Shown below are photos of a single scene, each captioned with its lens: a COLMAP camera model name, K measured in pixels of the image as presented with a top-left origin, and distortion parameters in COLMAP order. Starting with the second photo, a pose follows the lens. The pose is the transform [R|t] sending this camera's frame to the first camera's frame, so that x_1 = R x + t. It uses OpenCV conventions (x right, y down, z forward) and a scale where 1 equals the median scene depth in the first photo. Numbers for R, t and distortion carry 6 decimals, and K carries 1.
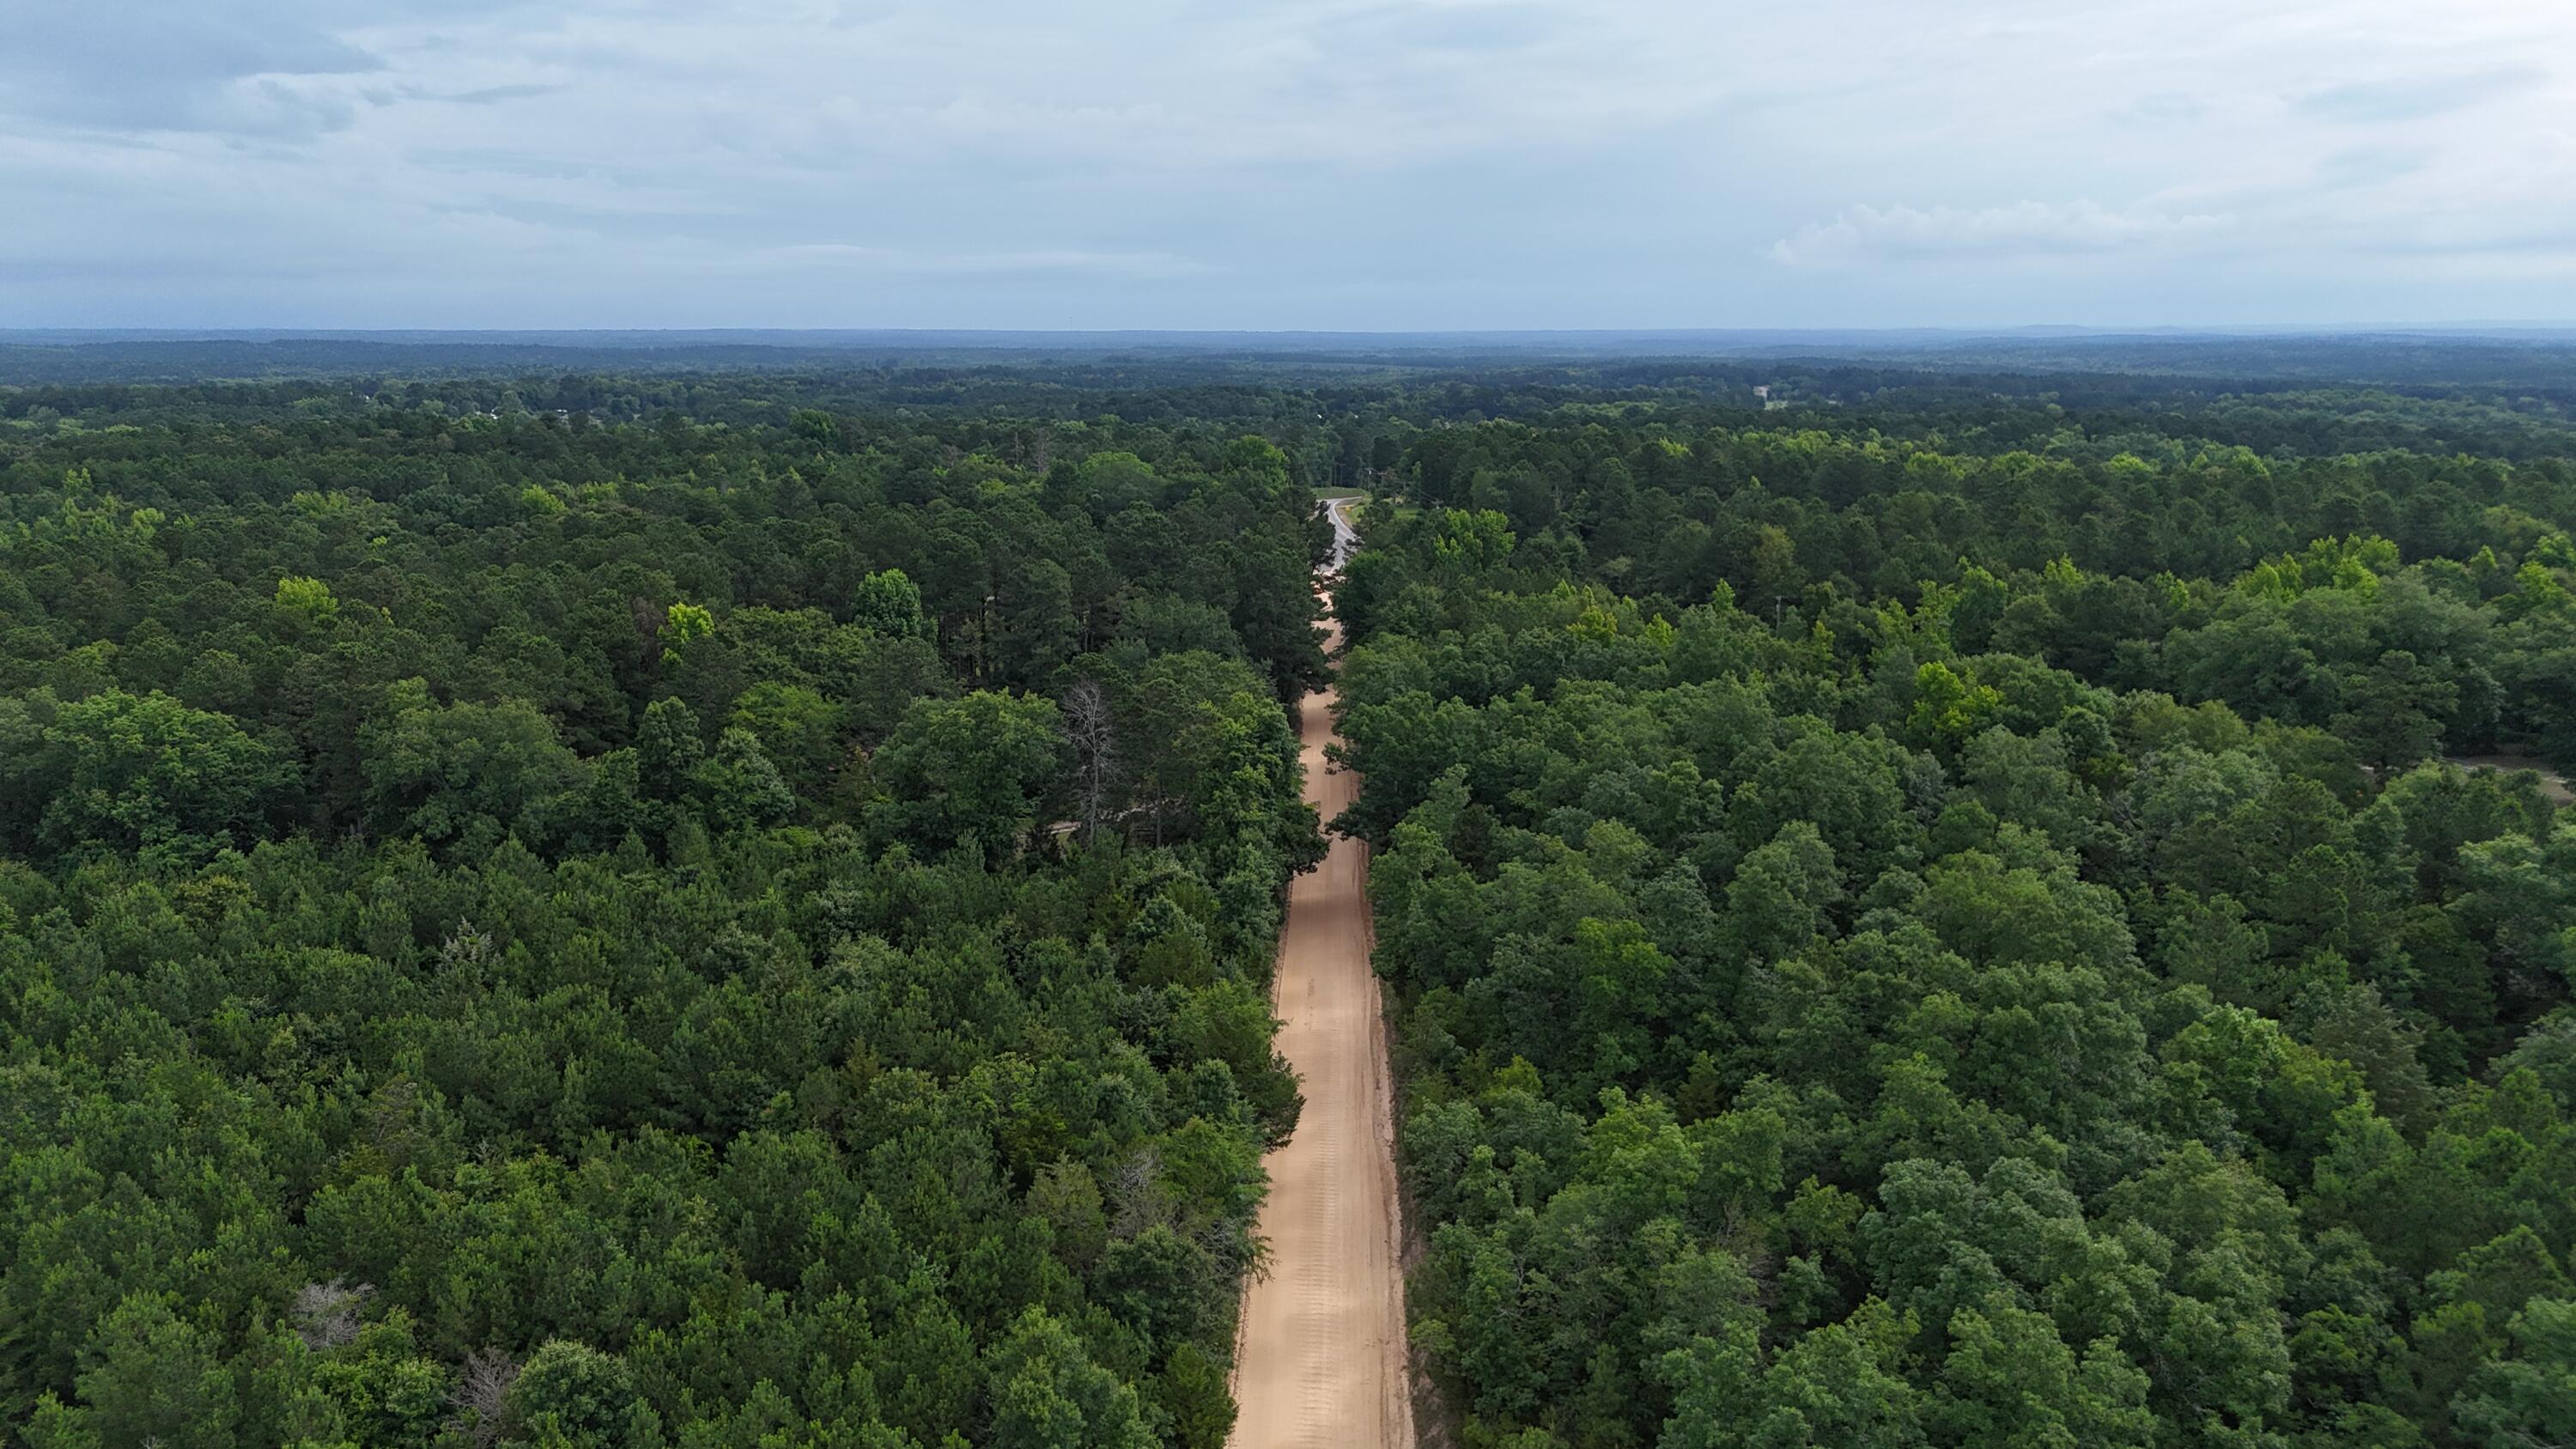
lens RADIAL K [[1894.2, 0, 1289.3], [0, 1894.2, 727.9], [0, 0, 1]] dist [0.071298, -0.068407]
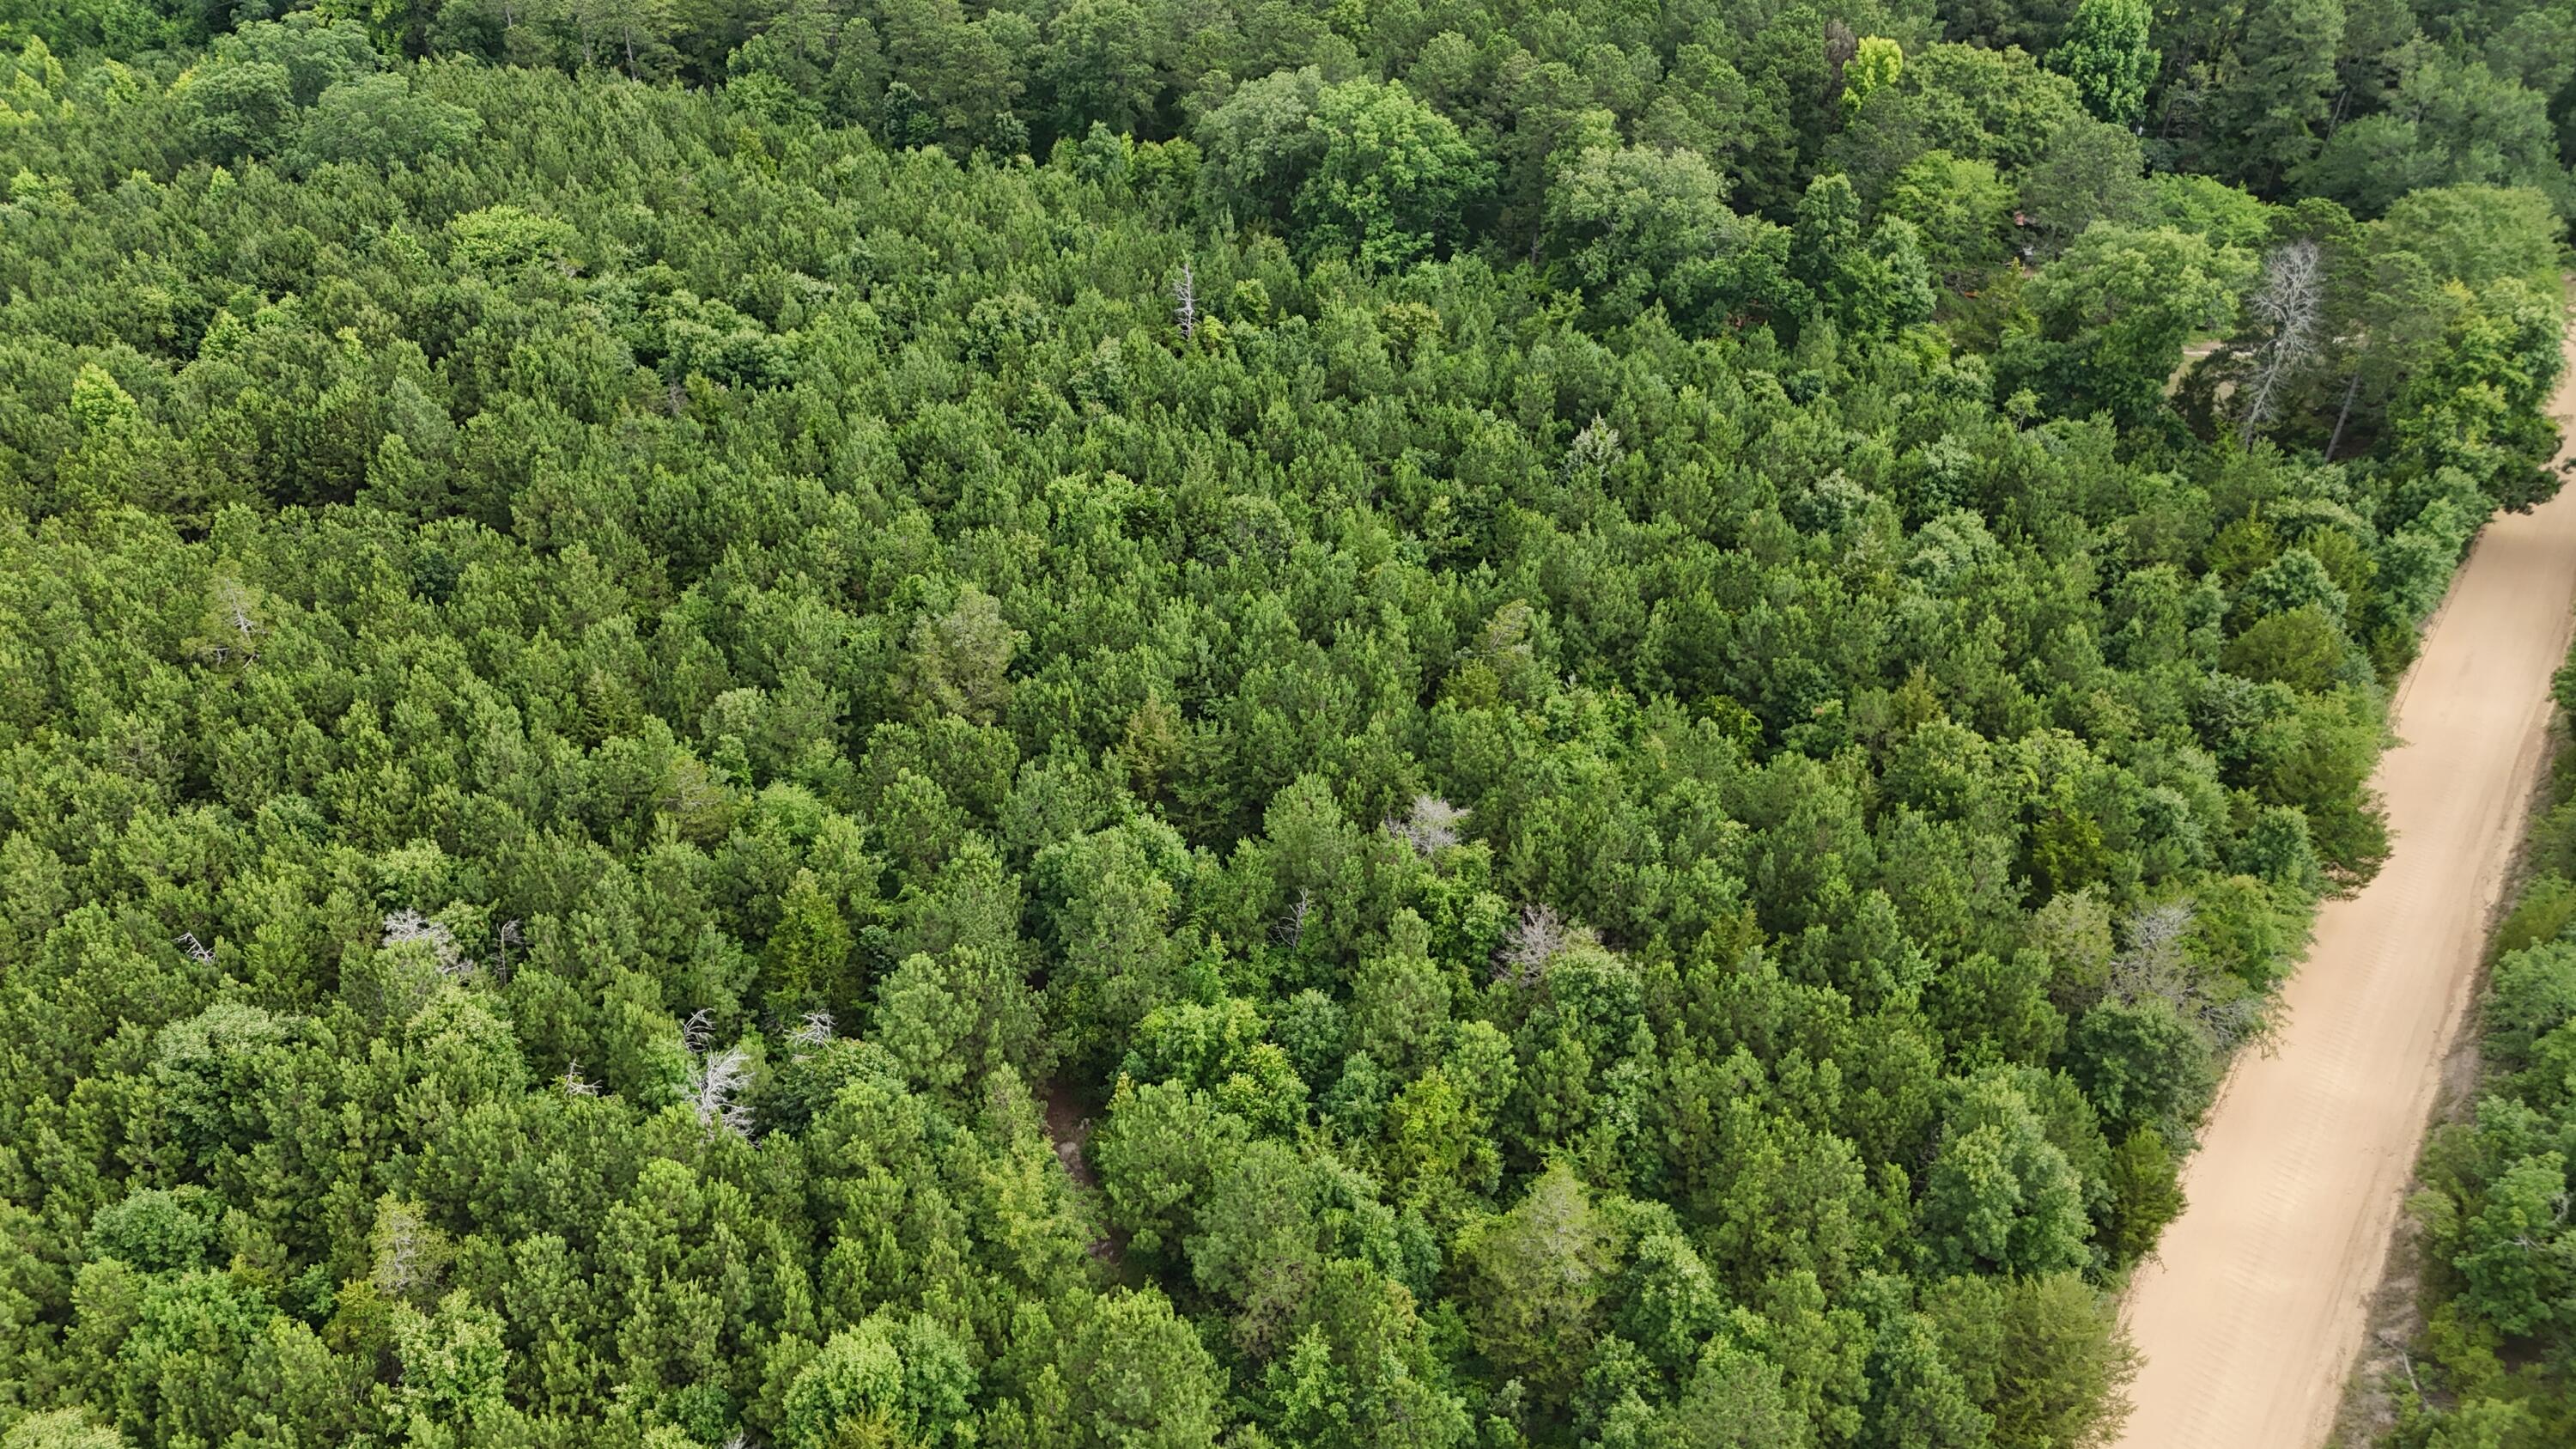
lens RADIAL K [[1894.2, 0, 1284.2], [0, 1894.2, 726.0], [0, 0, 1]] dist [0.071298, -0.068407]
pose [[0.826087, 0.310526, -0.470269, -0.013206], [-0.112652, 0.908639, 0.402100, -0.139118], [0.552168, -0.279192, 0.785597, 0.000746]]
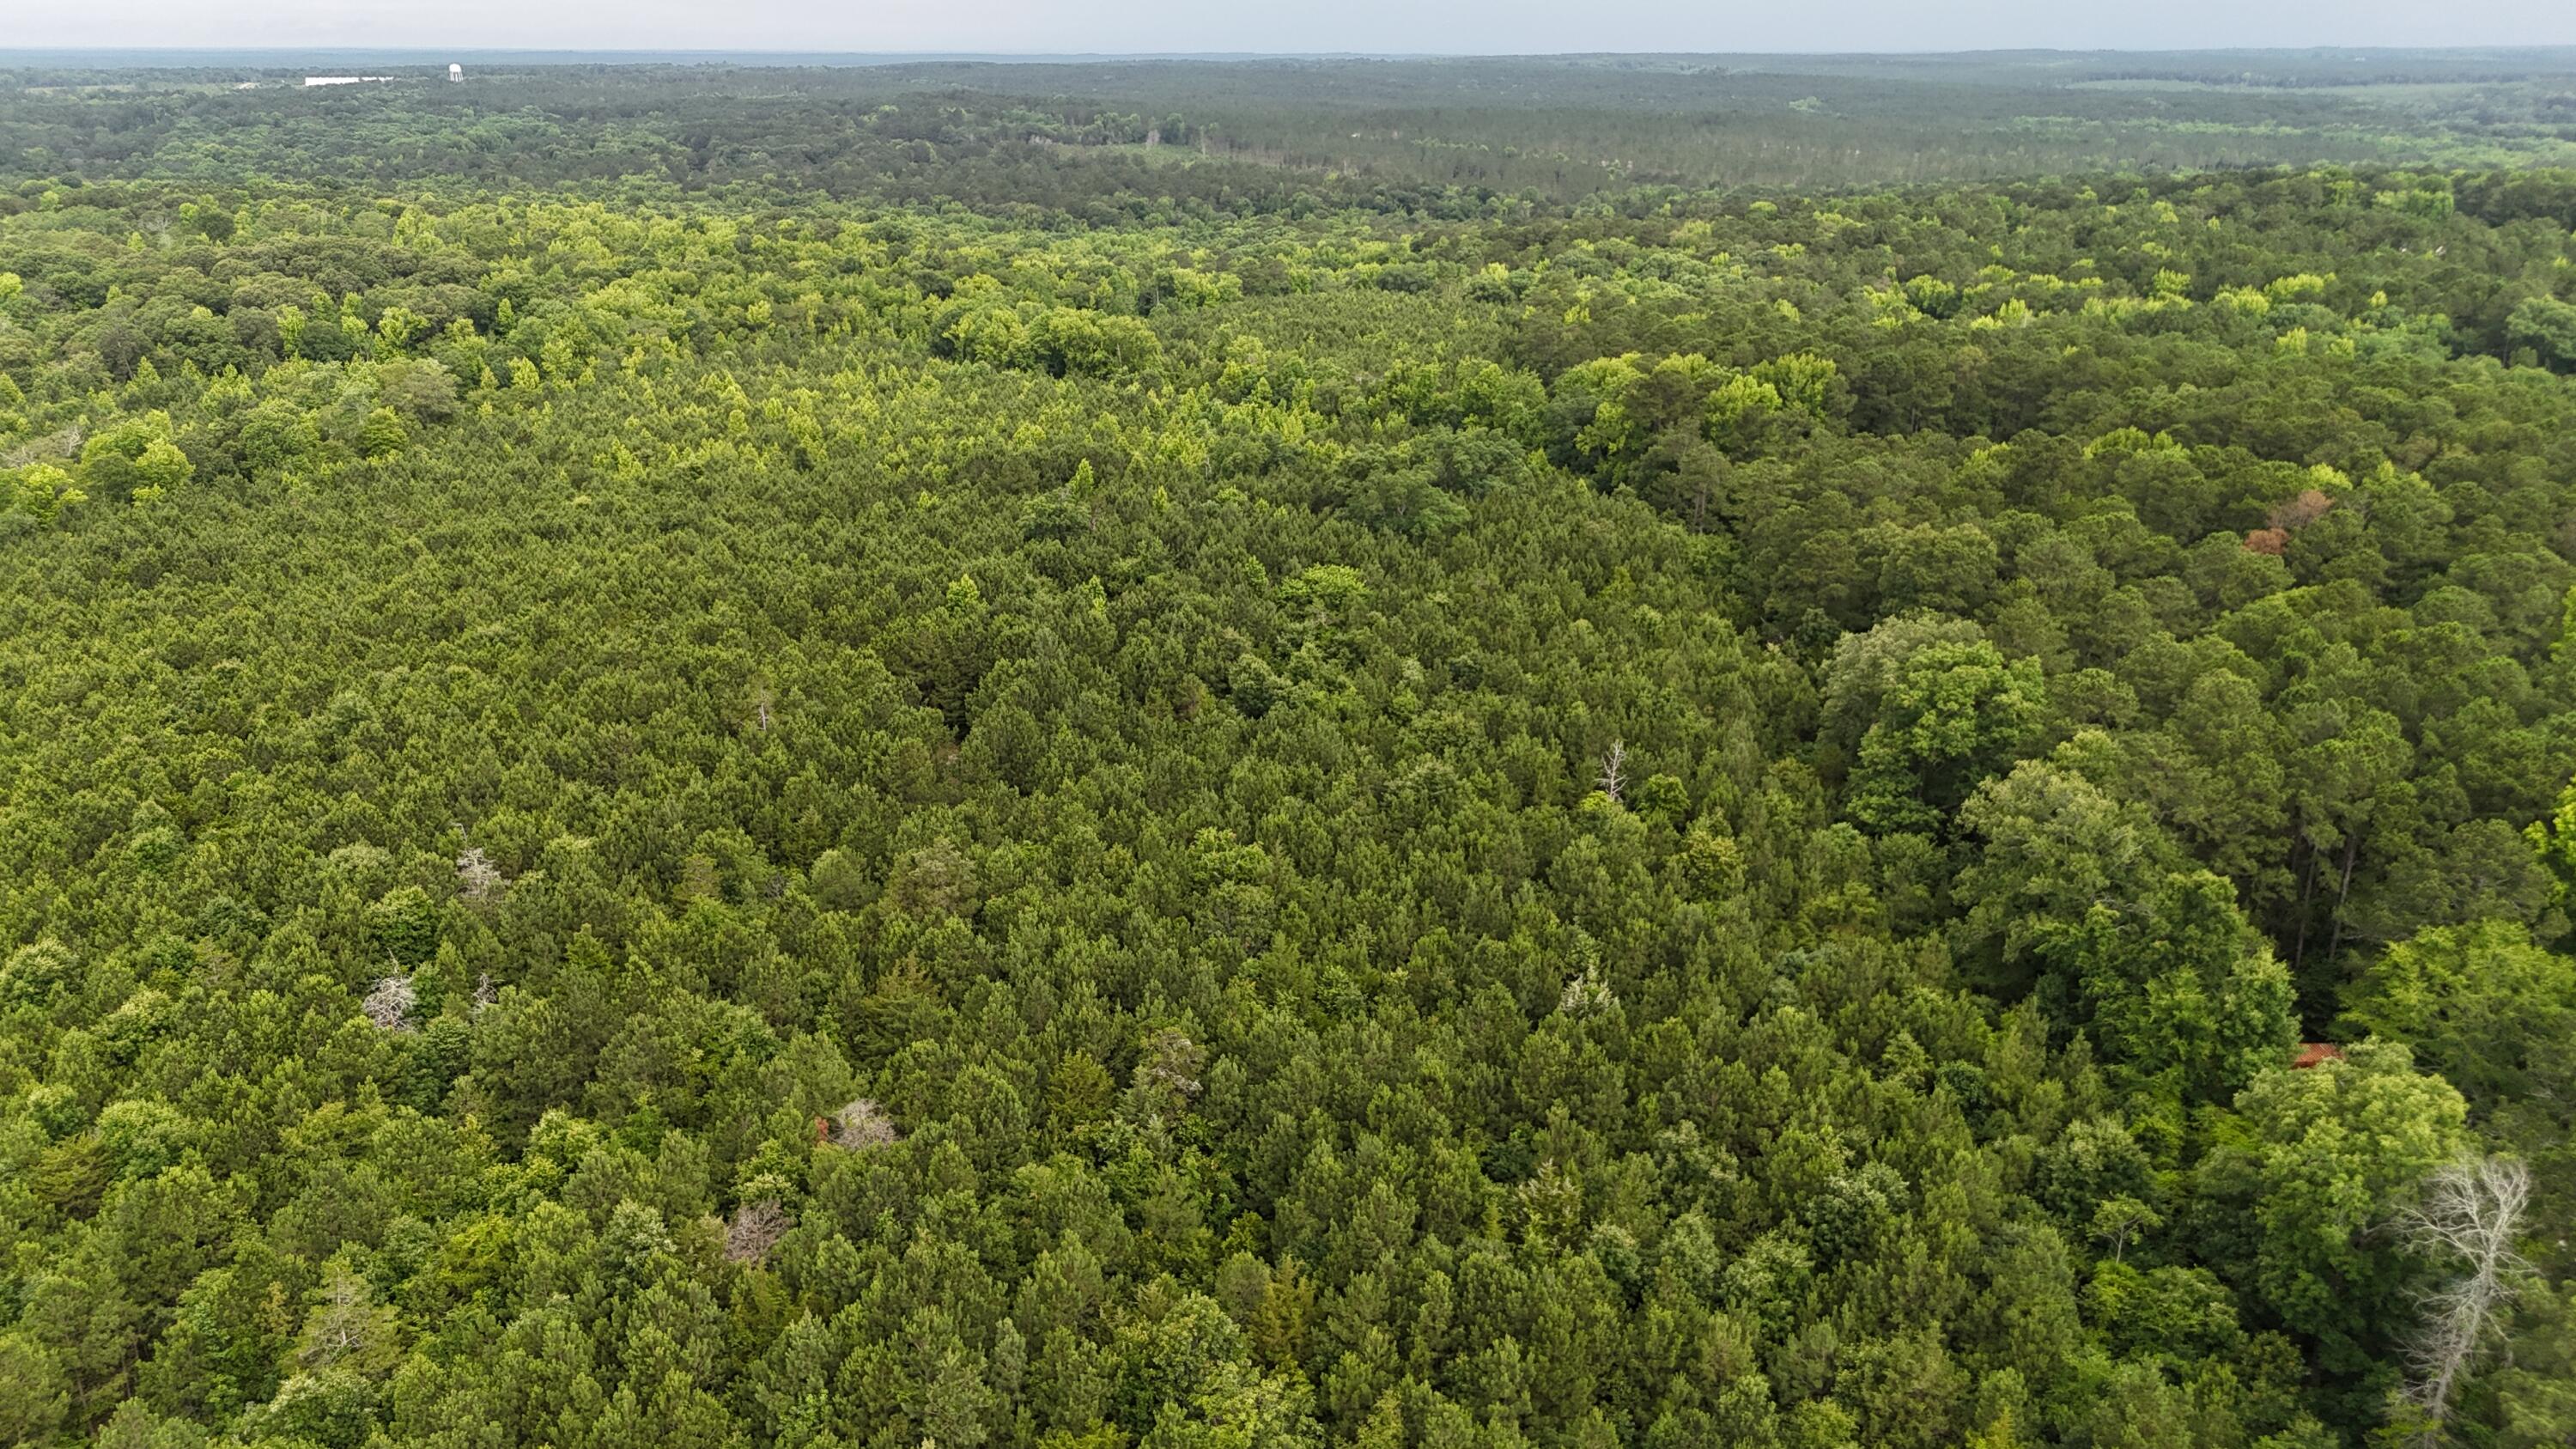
lens RADIAL K [[1894.2, 0, 1289.4], [0, 1894.2, 714.8], [0, 0, 1]] dist [0.071298, -0.068407]
pose [[0.006571, 0.332853, -0.942956, 0.402144], [-0.203881, 0.923615, 0.324605, -0.275854], [0.978974, 0.190118, 0.073932, 0.672821]]
